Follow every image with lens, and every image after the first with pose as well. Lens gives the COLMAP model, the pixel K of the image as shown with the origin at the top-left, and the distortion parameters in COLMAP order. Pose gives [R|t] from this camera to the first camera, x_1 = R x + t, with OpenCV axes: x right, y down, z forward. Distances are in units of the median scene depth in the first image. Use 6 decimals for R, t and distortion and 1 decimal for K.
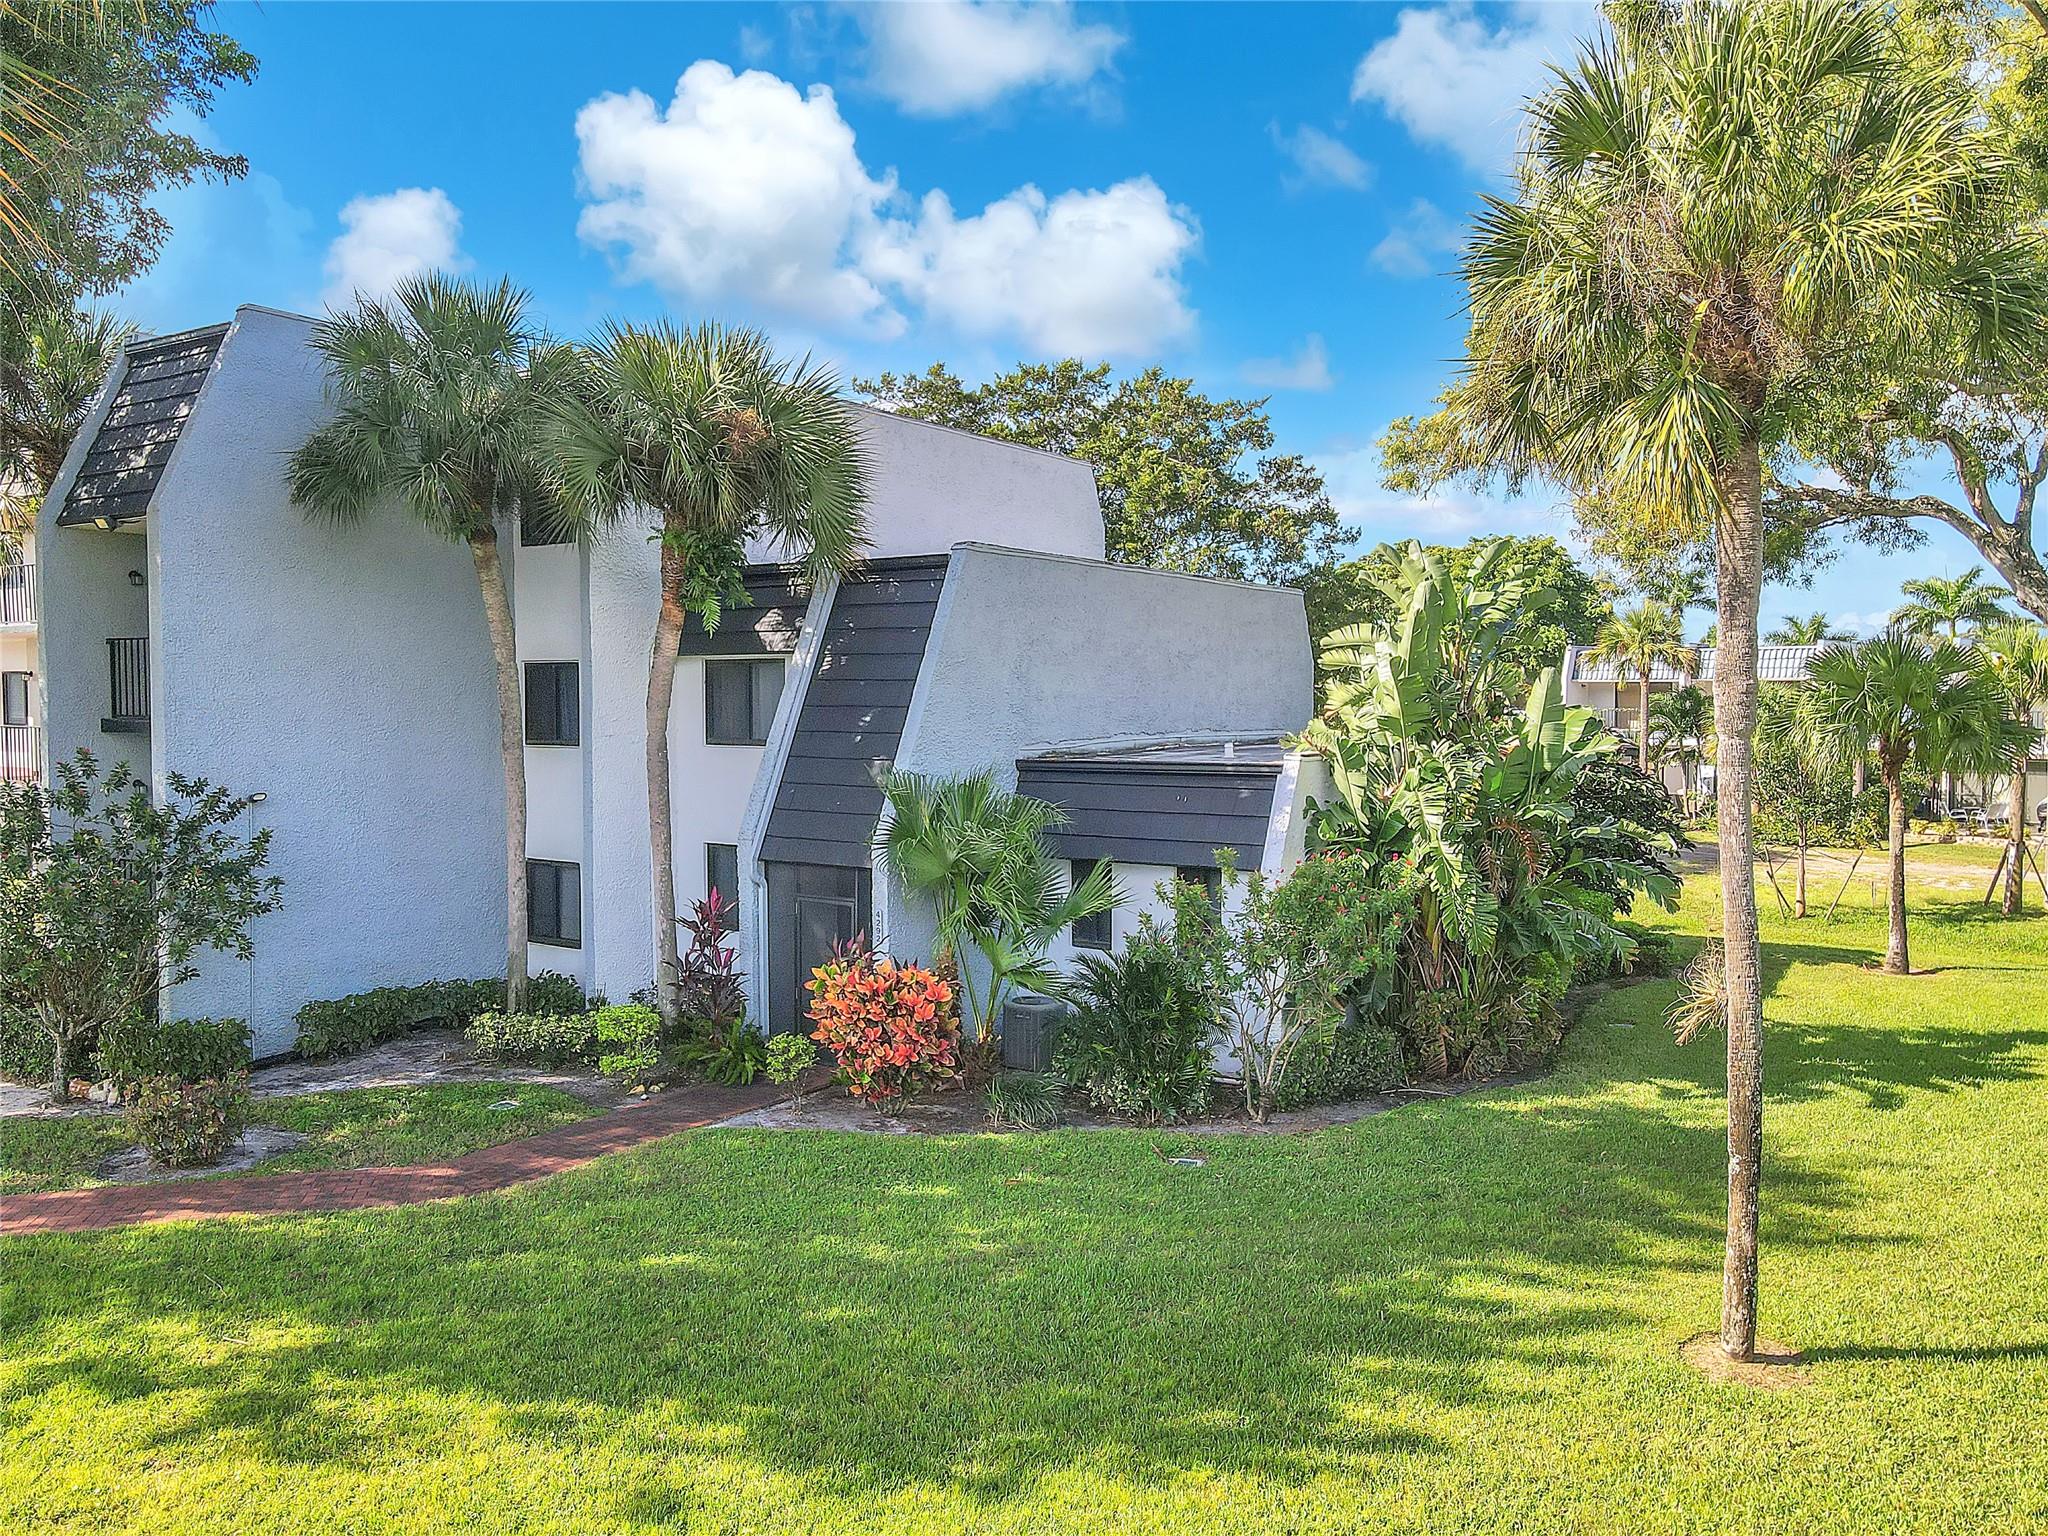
lens RADIAL K [[1473.9, 0, 1024.0], [0, 1473.9, 768.0], [0, 0, 1]] dist [0.026355, -0.002313]
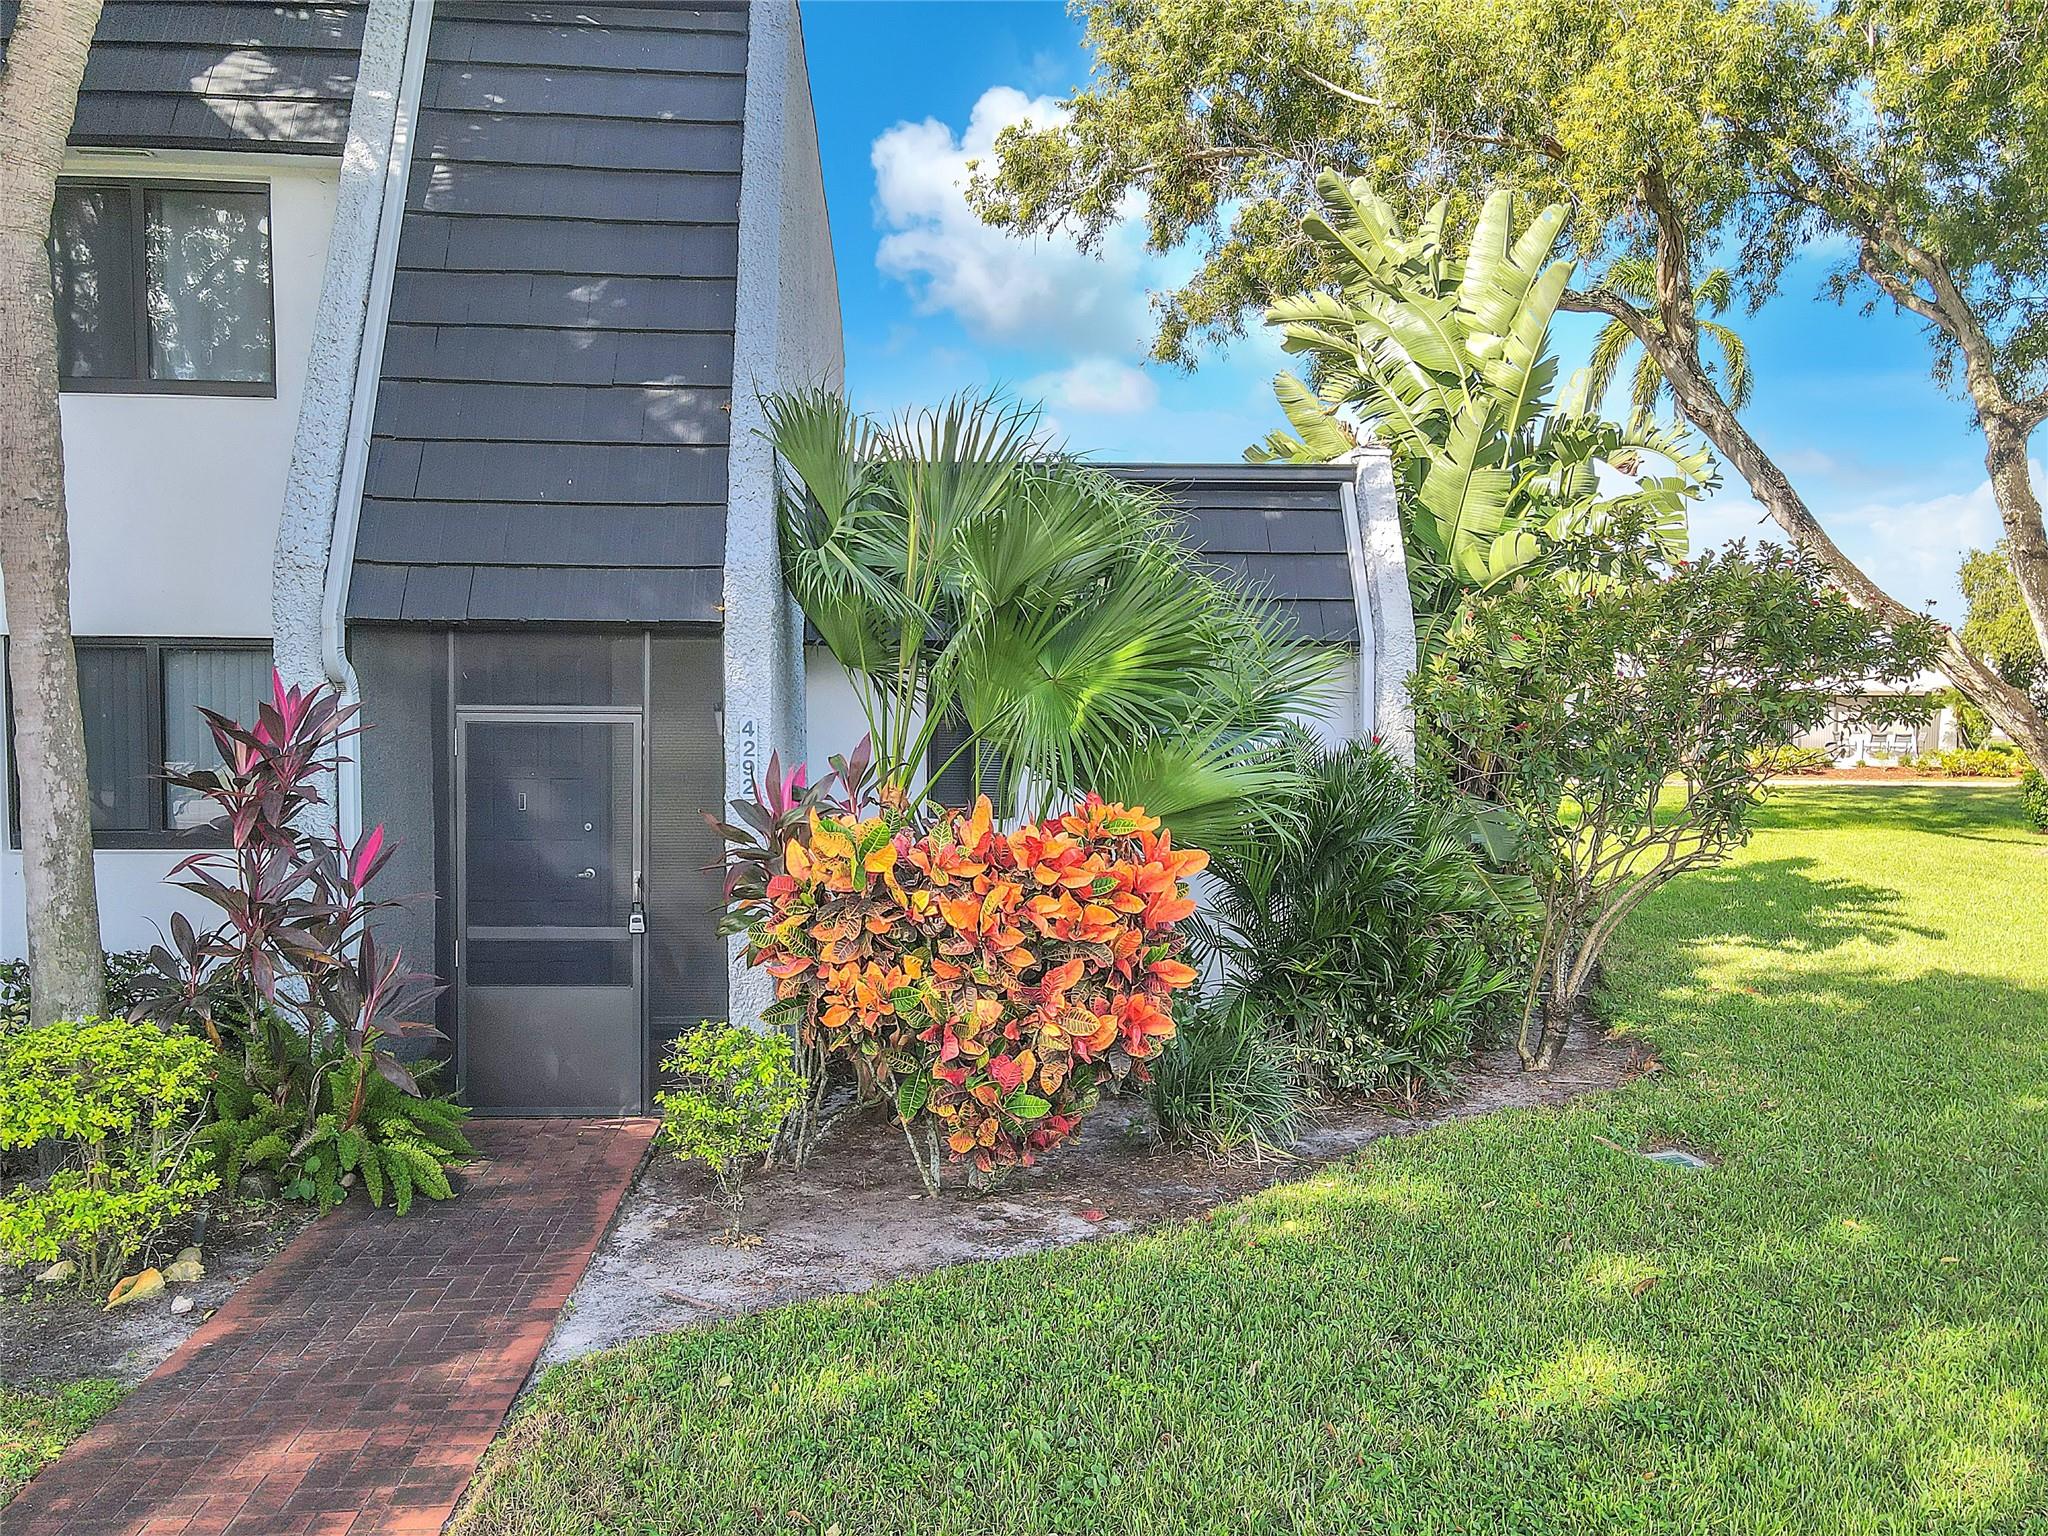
lens RADIAL K [[1491.5, 0, 1004.6], [0, 1491.5, 734.8], [0, 0, 1]] dist [-0.033648, 0.097326]
pose [[0.799352, -0.017123, 0.600618, -0.290297], [0.023194, 0.999728, -0.002367, 0.102908], [-0.600415, 0.015823, 0.799532, 0.613293]]
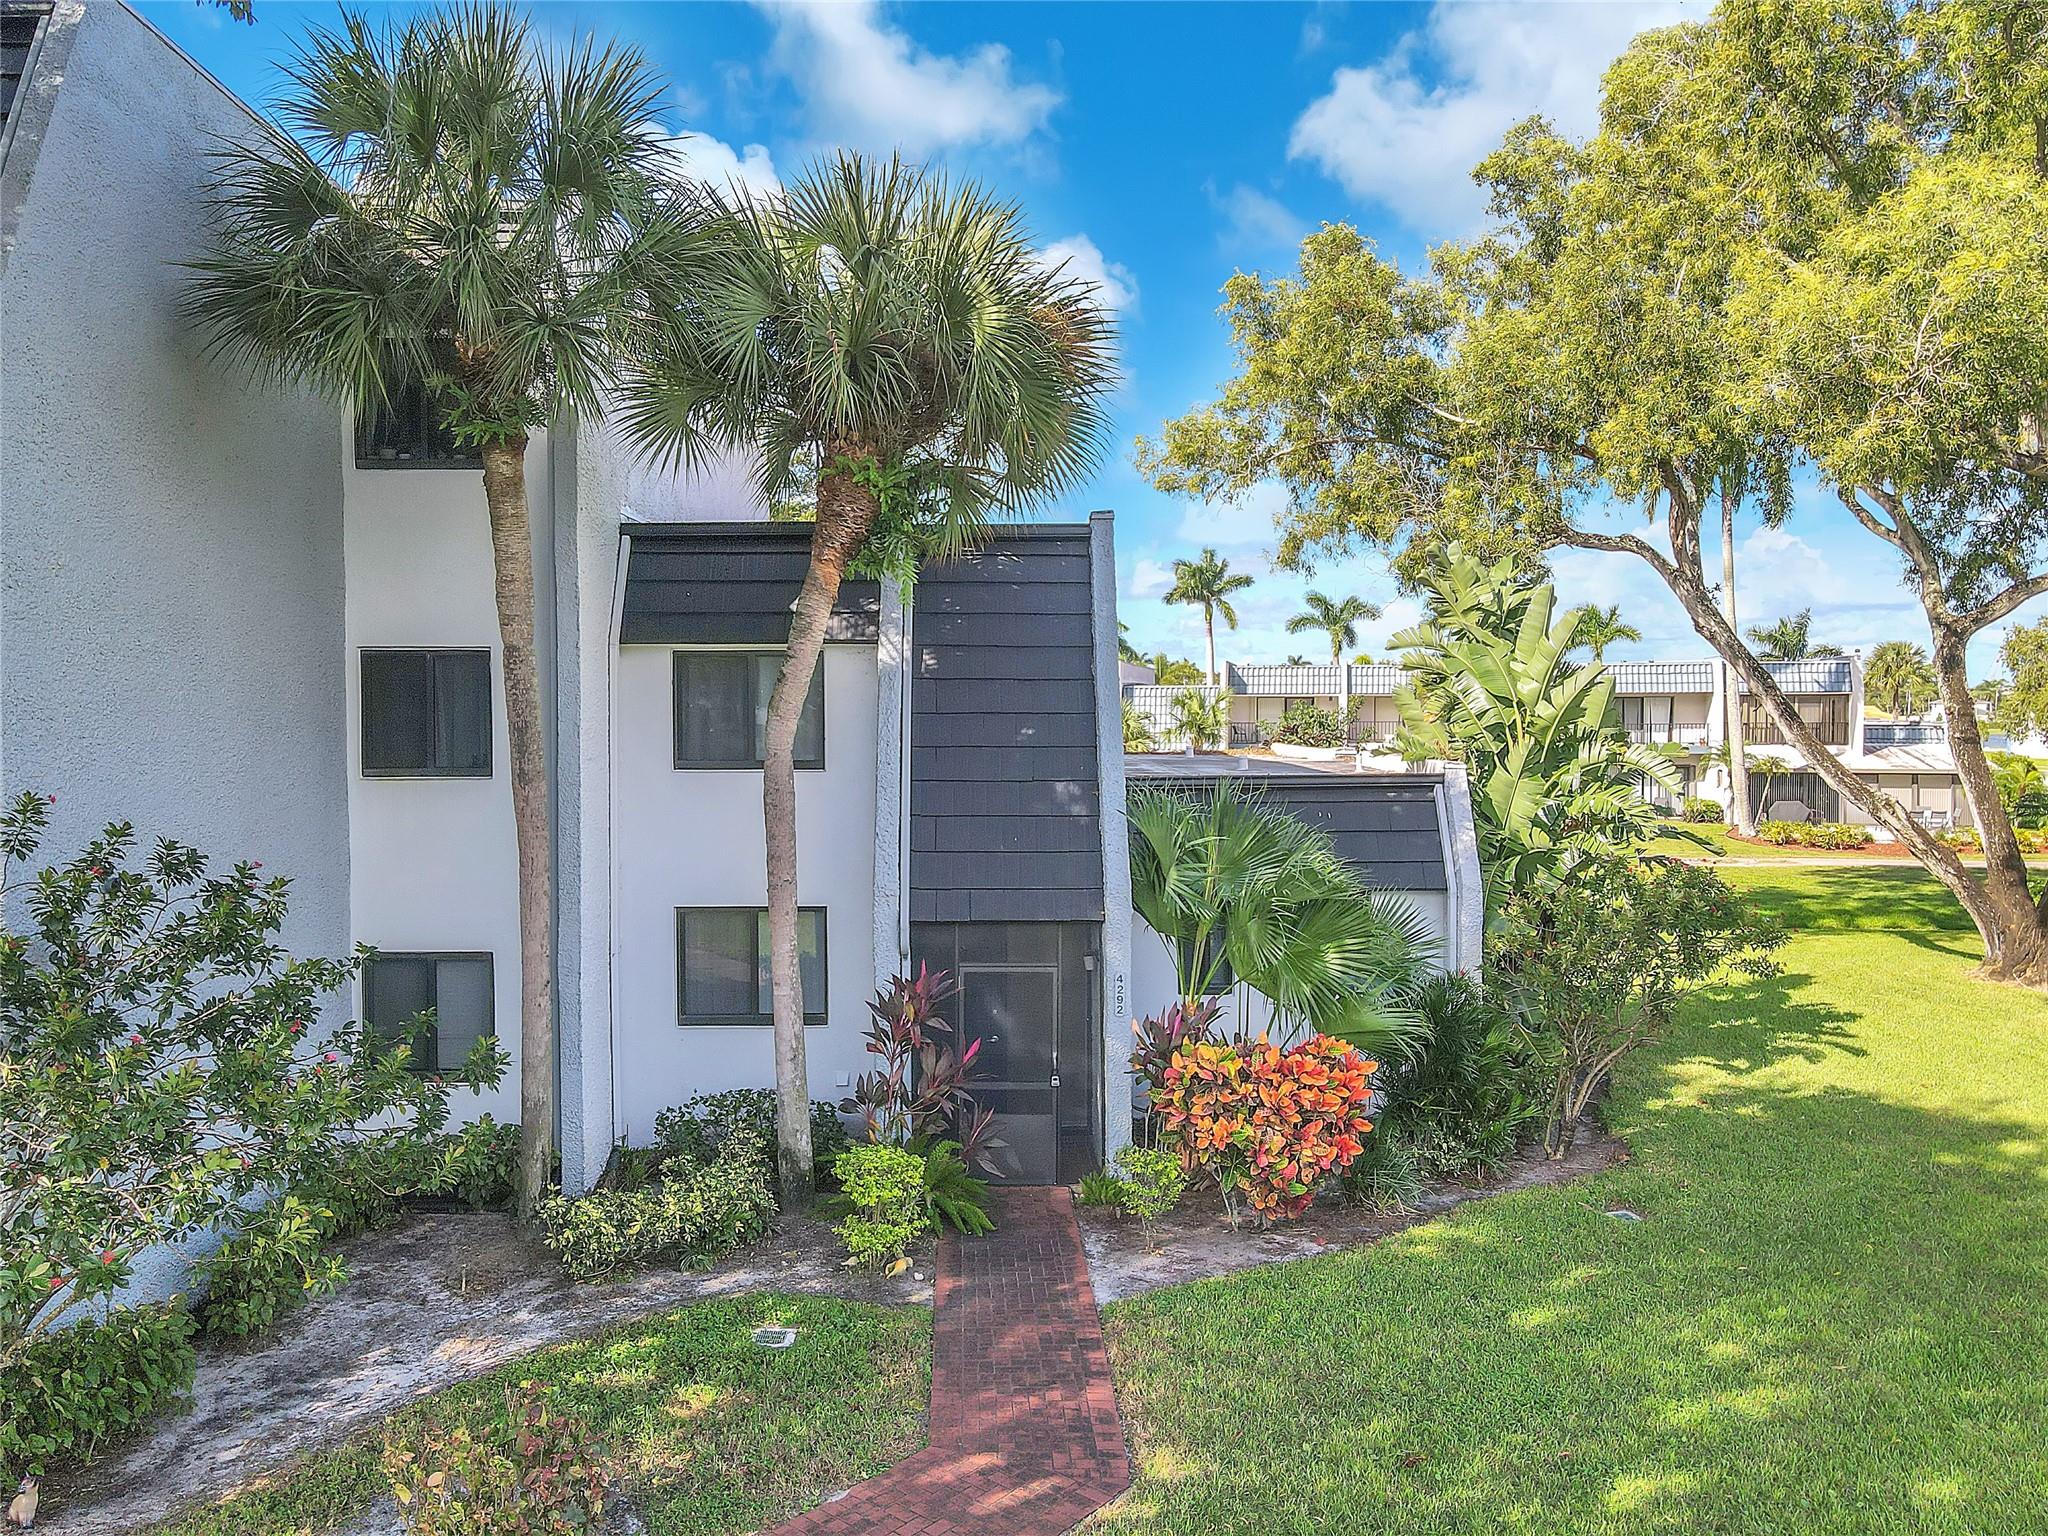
lens RADIAL K [[1473.9, 0, 1024.0], [0, 1473.9, 768.0], [0, 0, 1]] dist [0.026355, -0.002313]
pose [[0.820986, -0.022144, 0.570519, -0.579476], [0.026488, 0.999649, 0.000683, -0.014565], [-0.570334, 0.014551, 0.821284, 0.379987]]
